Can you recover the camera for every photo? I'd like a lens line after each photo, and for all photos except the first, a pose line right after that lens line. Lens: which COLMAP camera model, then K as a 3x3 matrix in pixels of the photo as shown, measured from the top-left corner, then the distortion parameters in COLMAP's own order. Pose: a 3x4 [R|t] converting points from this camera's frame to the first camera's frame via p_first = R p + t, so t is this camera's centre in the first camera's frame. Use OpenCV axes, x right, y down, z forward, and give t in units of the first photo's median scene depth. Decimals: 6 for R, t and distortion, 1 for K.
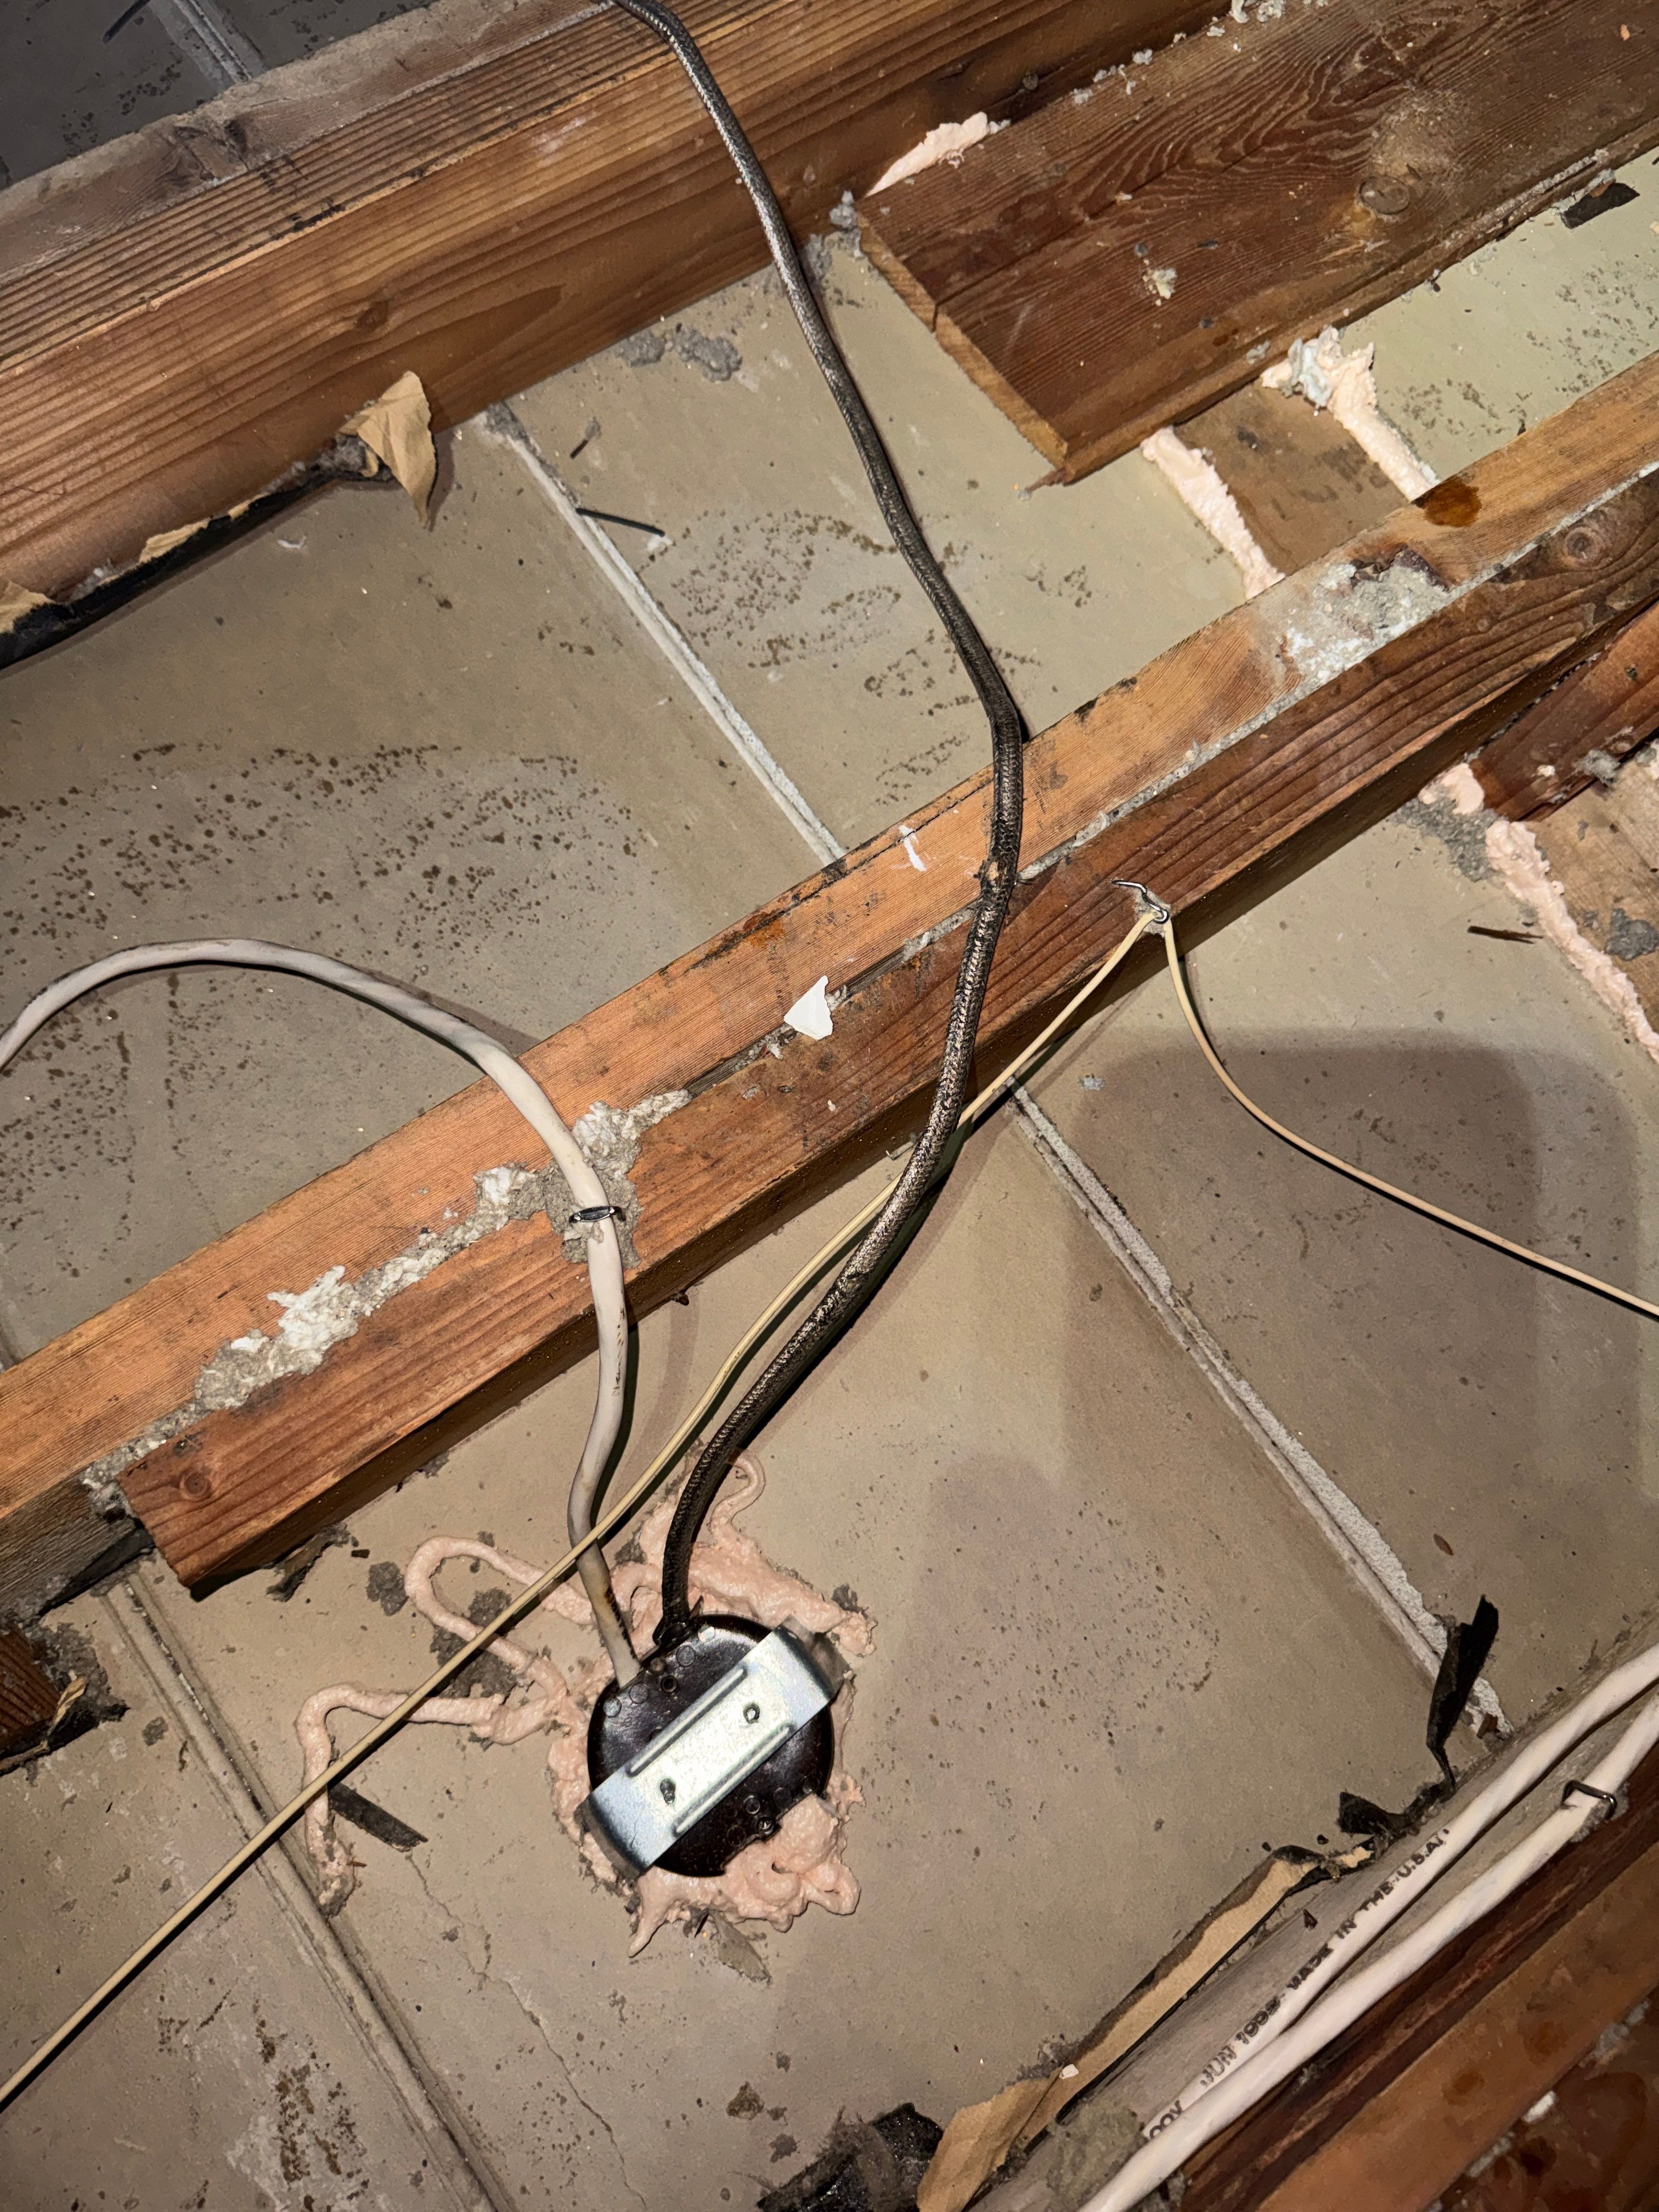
lens RADIAL K [[1720.8, 0, 826.8], [0, 1720.8, 1127.5], [0, 0, 1]] dist [0.005758, -0.002239]
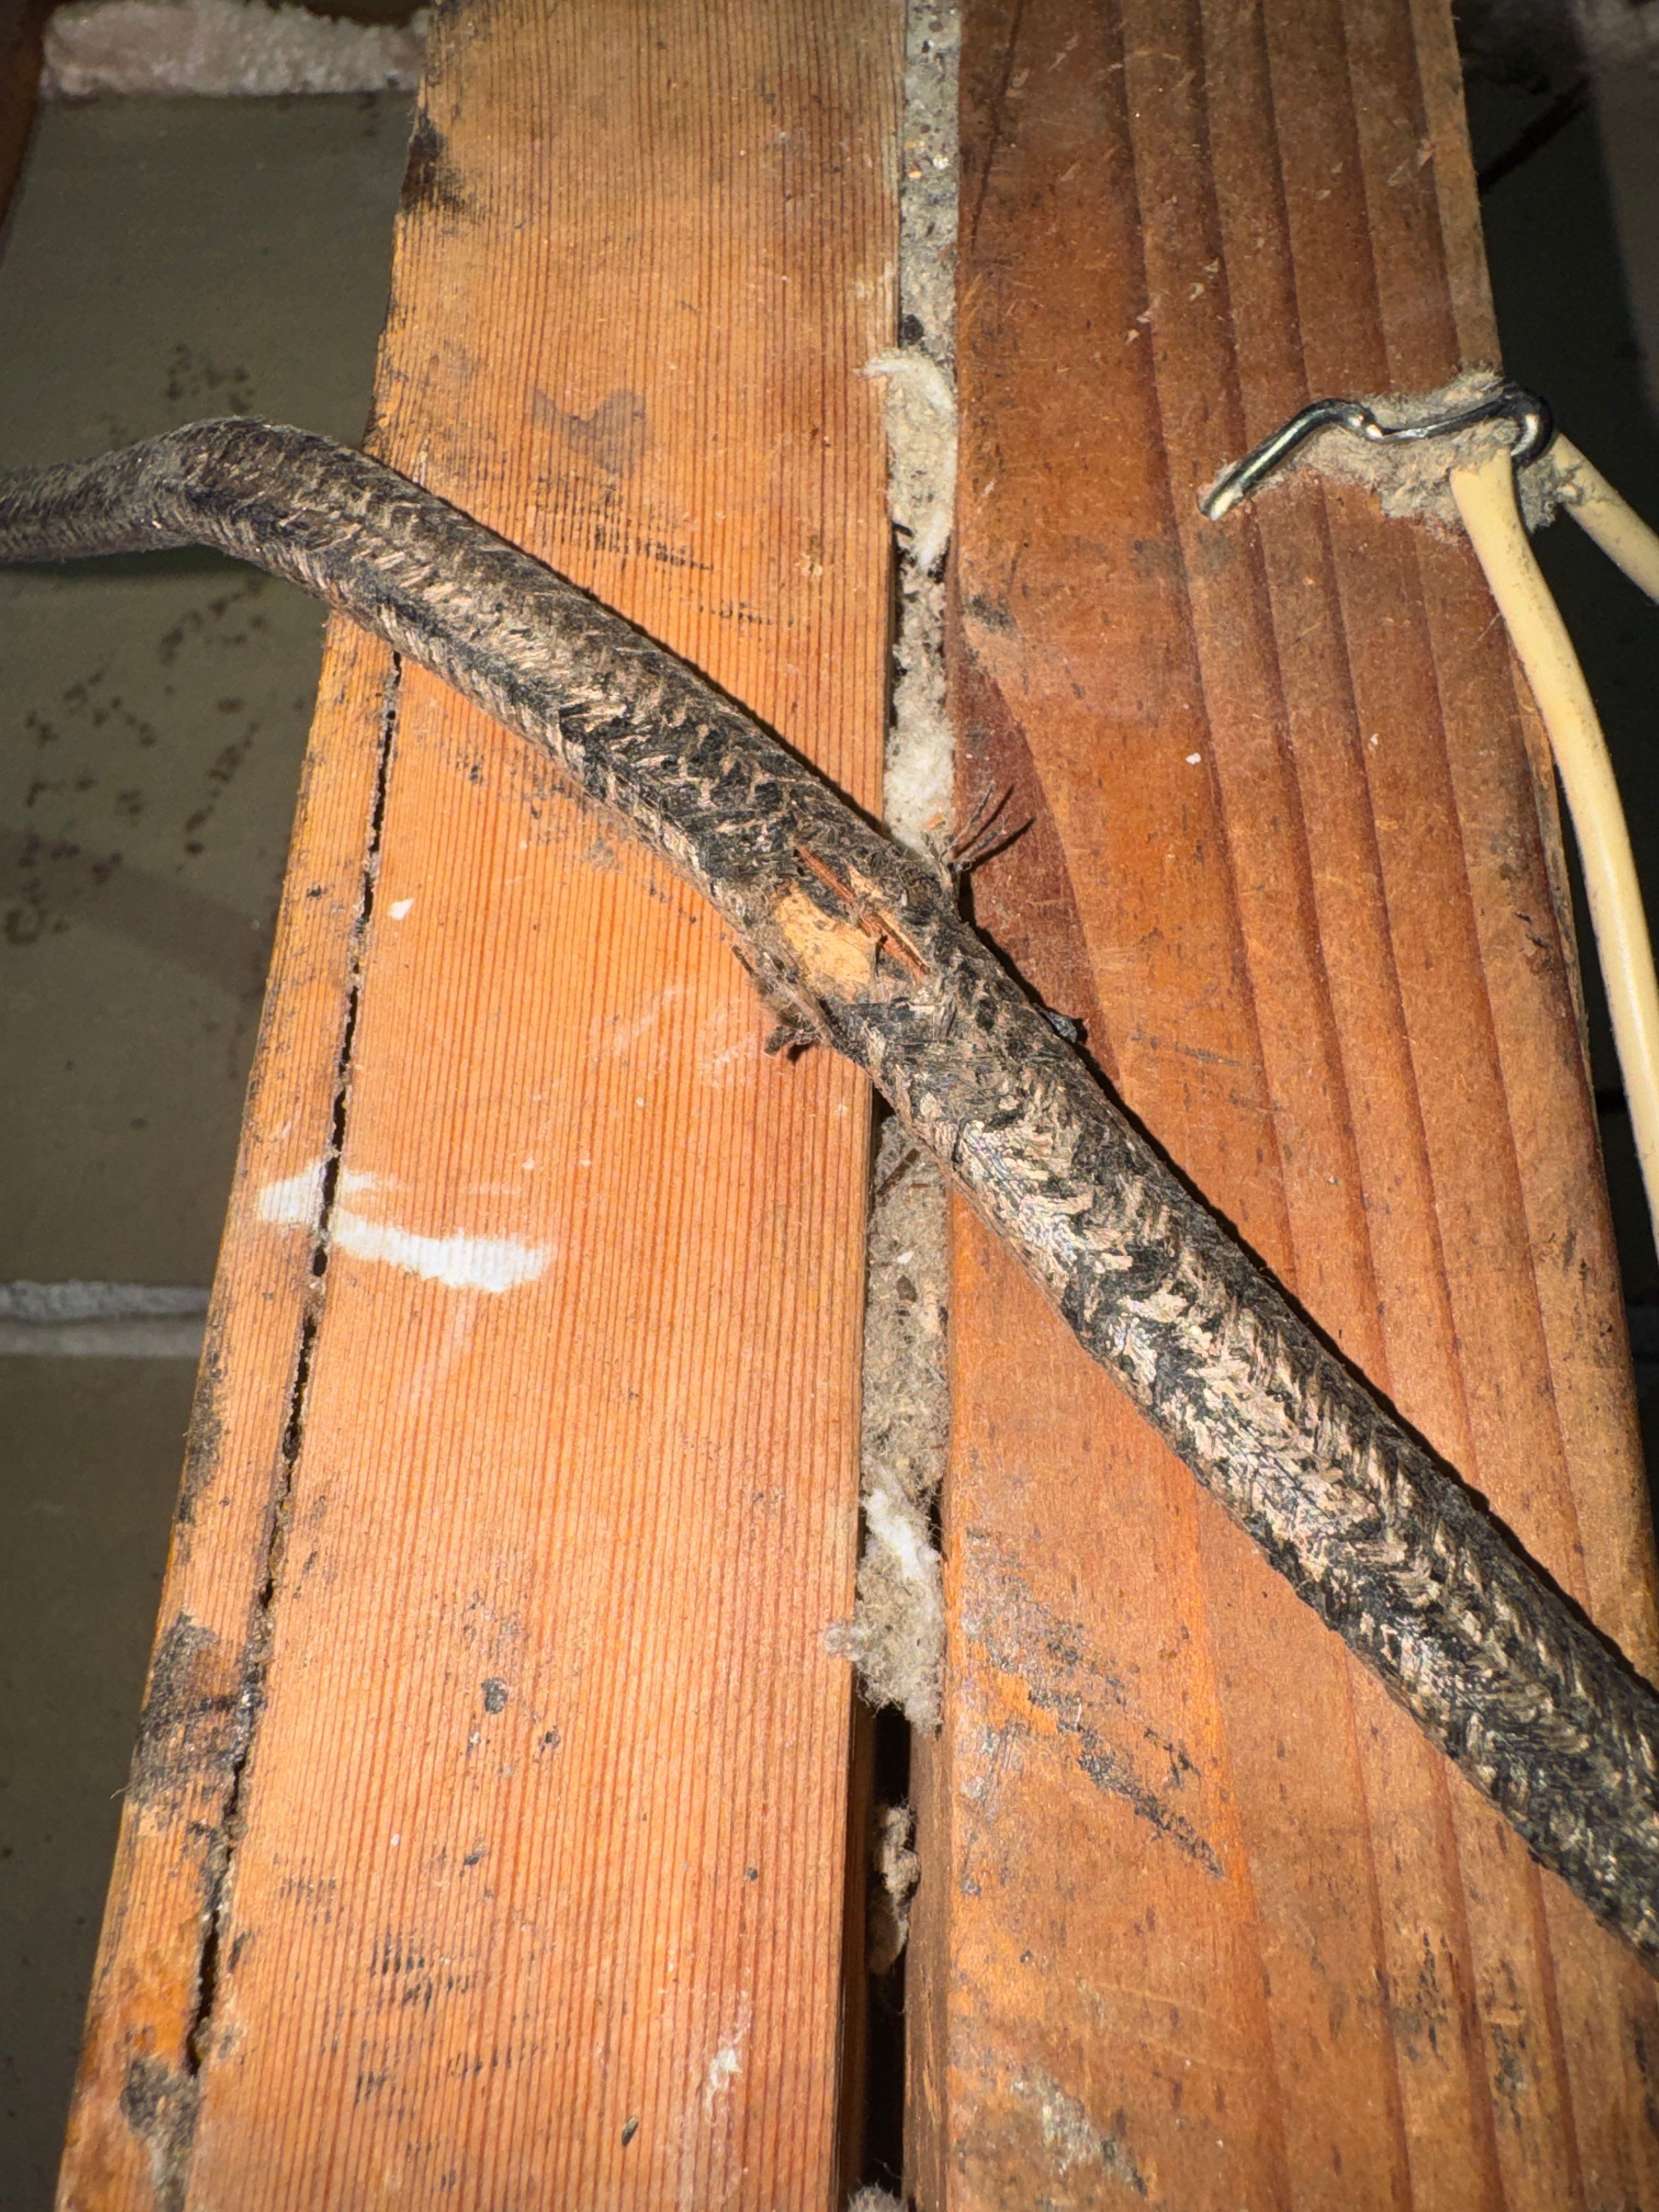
lens RADIAL K [[1720.8, 0, 826.8], [0, 1720.8, 1127.5], [0, 0, 1]] dist [0.005758, -0.002239]
pose [[0.612875, -0.777245, 0.142388, 0.058663], [0.783665, 0.620964, 0.016518, -0.136853], [-0.101256, 0.101461, 0.989673, 0.818352]]
